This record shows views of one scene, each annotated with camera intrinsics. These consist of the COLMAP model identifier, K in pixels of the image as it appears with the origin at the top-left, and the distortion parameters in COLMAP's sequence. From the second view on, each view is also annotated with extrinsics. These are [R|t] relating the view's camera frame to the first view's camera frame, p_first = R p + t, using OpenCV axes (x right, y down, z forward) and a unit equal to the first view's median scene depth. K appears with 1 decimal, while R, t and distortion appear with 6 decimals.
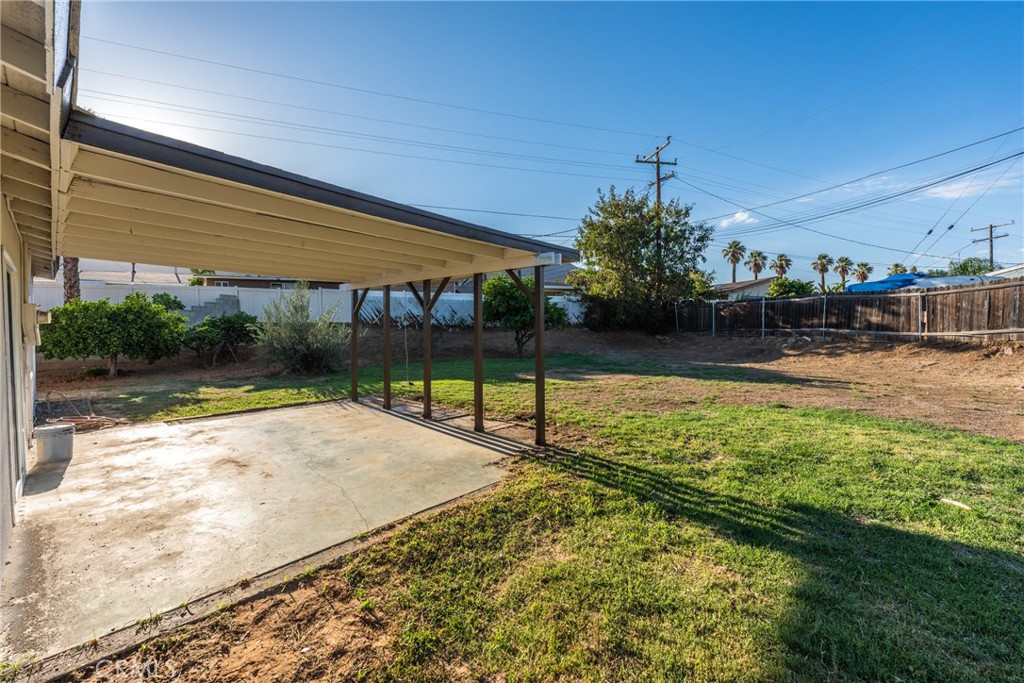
lens RADIAL K [[414.4, 0, 509.9], [0, 414.4, 335.7], [0, 0, 1]] dist [-0.000536, -0.000188]
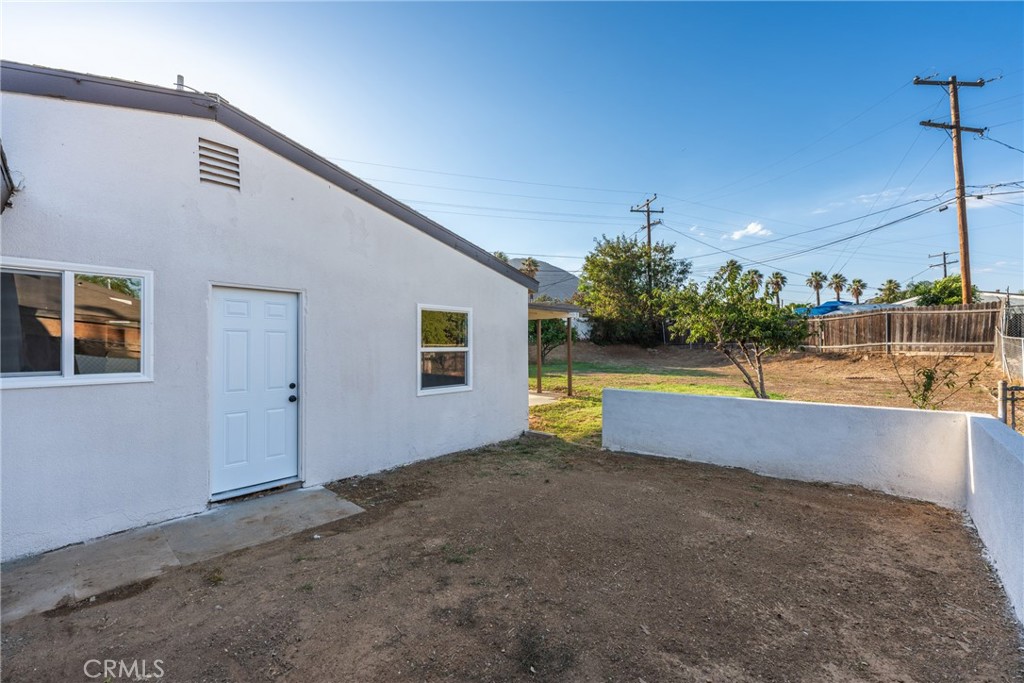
lens RADIAL K [[414.4, 0, 509.9], [0, 414.4, 335.7], [0, 0, 1]] dist [-0.000536, -0.000188]
pose [[0.999851, -0.001600, -0.017172, -0.044387], [0.001046, 0.999480, -0.032222, 0.001094], [0.017215, 0.032200, 0.999333, -0.267653]]
